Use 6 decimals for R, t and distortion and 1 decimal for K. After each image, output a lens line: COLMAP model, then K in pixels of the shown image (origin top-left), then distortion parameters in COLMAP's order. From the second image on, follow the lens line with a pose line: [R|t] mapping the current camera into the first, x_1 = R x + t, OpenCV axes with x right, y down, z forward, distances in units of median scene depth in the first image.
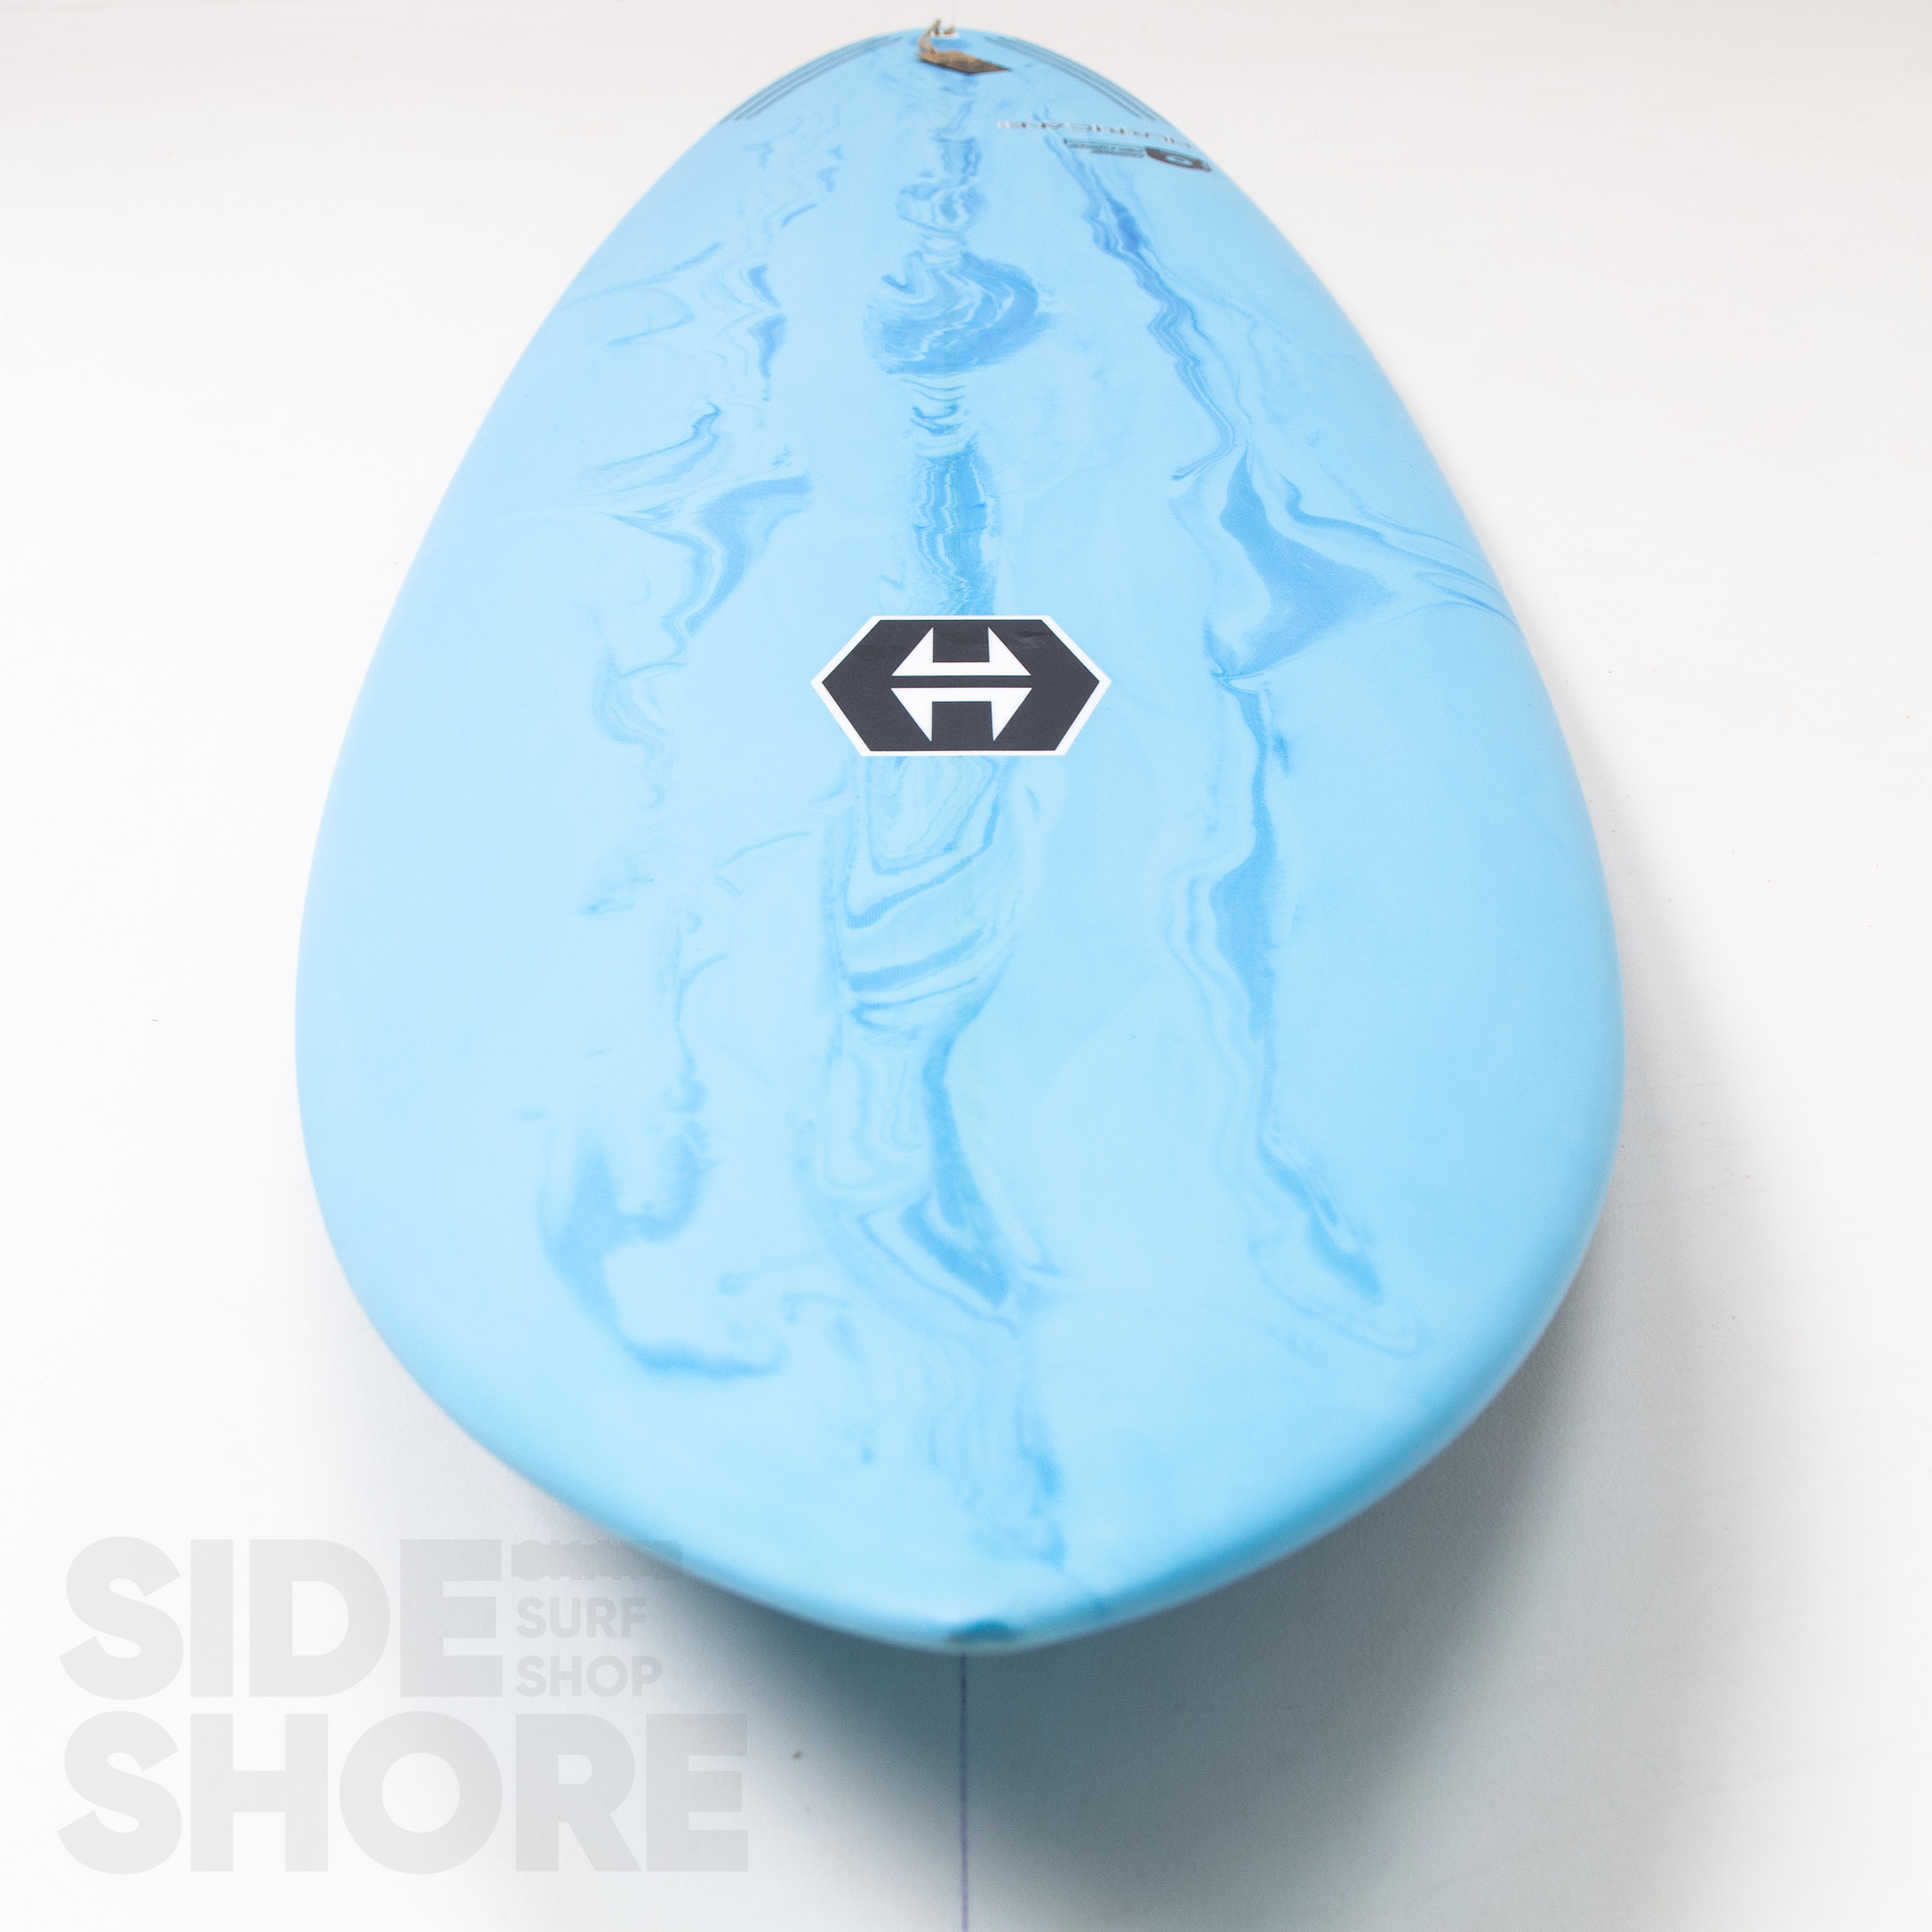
lens RADIAL K [[2394.7, 0, 958.0], [0, 2394.7, 974.3], [0, 0, 1]] dist [0.088023, 0.000000]
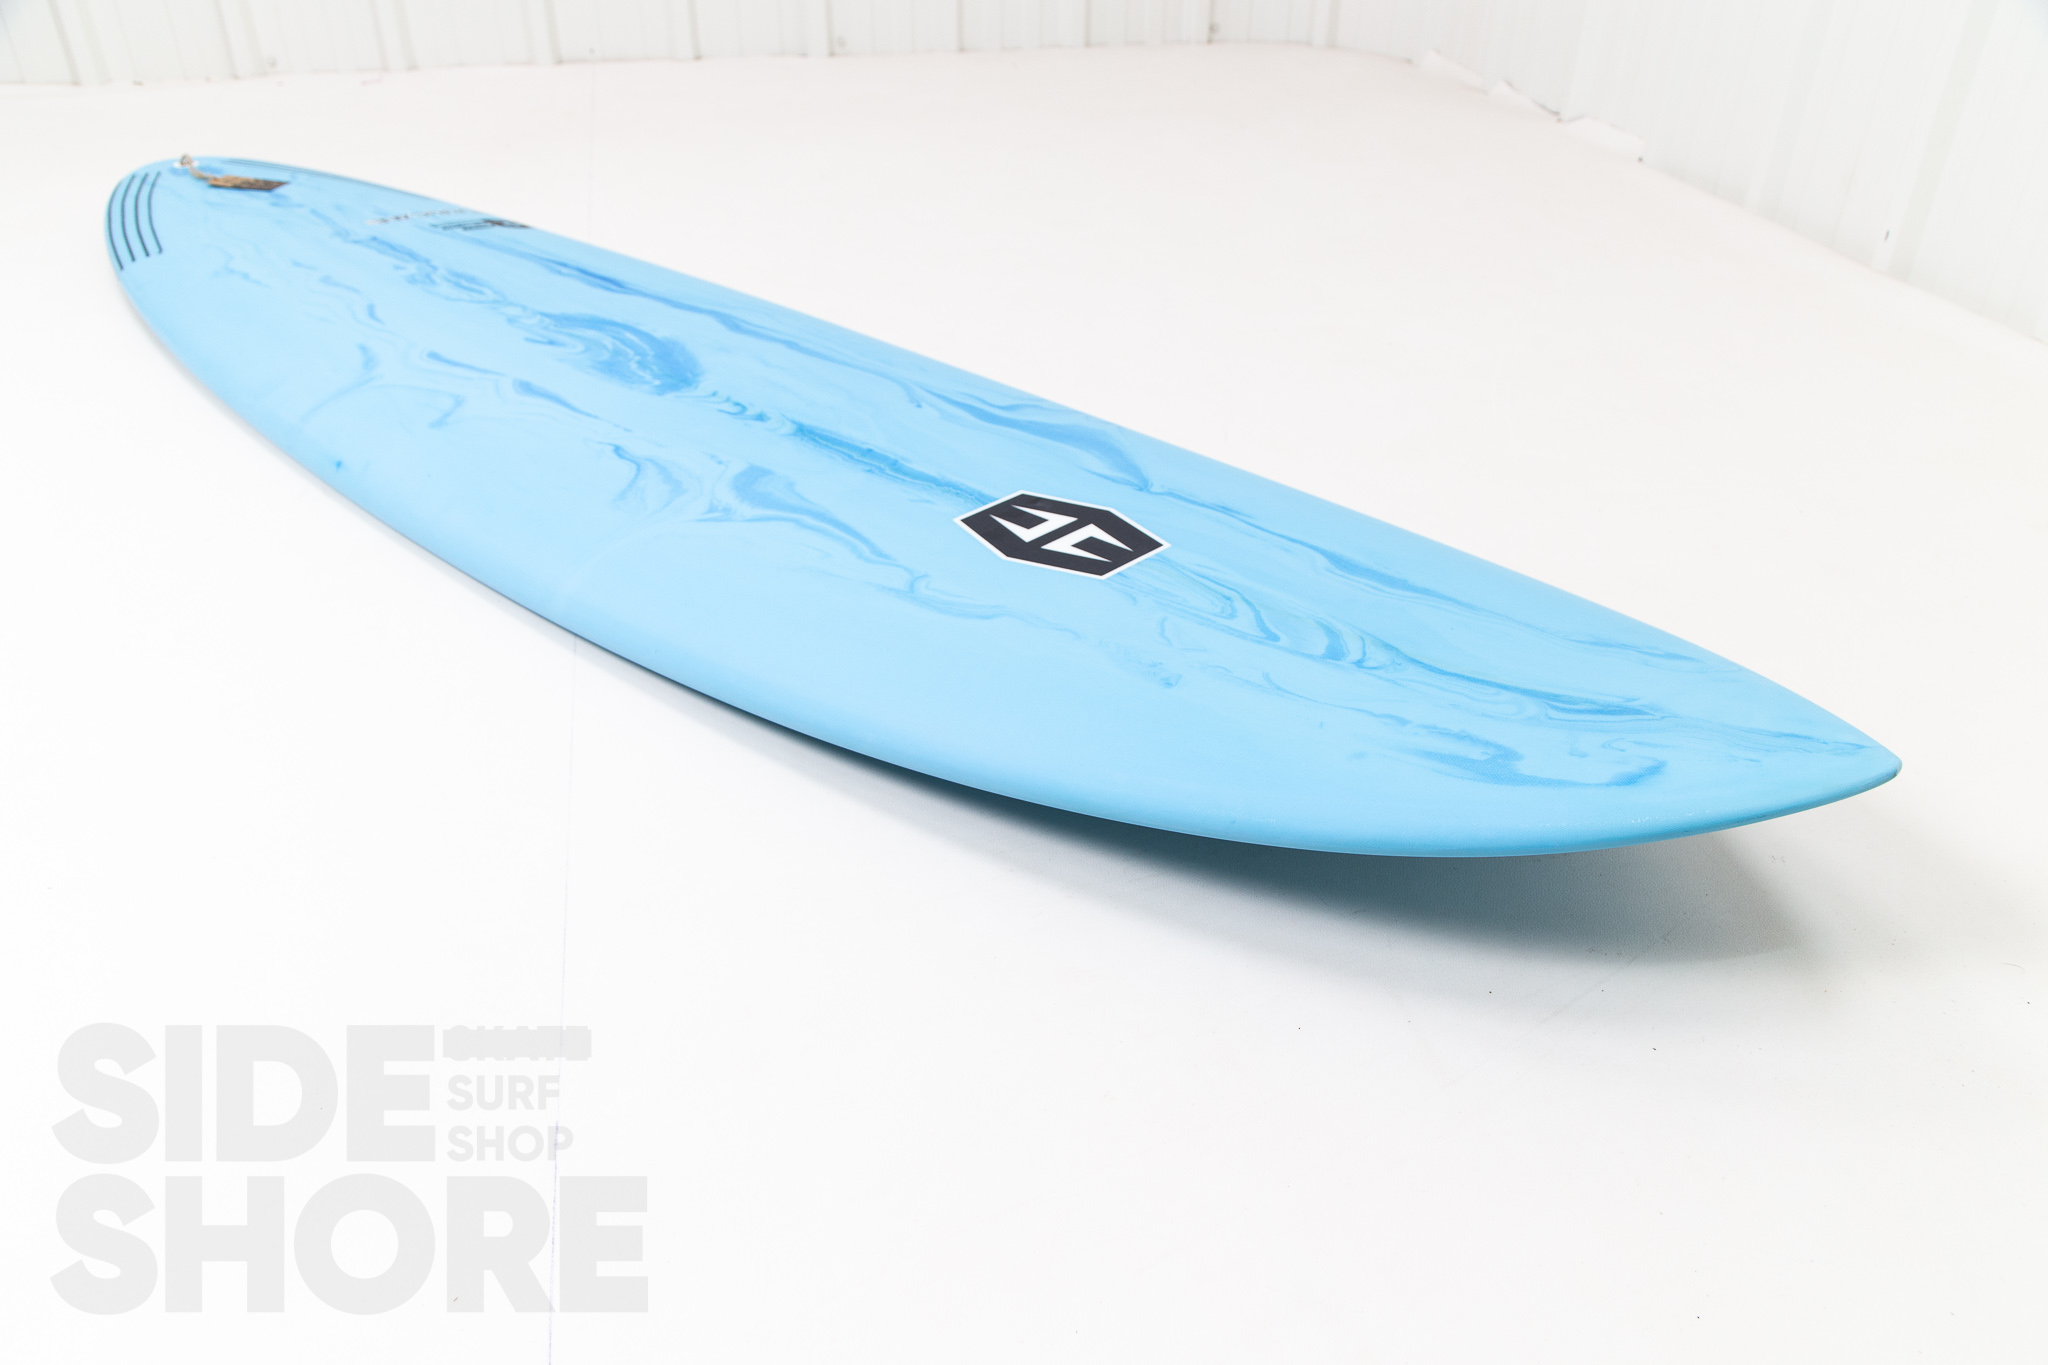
lens RADIAL K [[1587.7, 0, 1033.9], [0, 1587.7, 684.9], [0, 0, 1]] dist [0.032075, 0.009331]
pose [[0.699937, -0.370069, 0.610849, -0.680319], [0.352620, 0.922835, 0.155031, -0.177218], [-0.621085, 0.106886, 0.776421, 0.054880]]
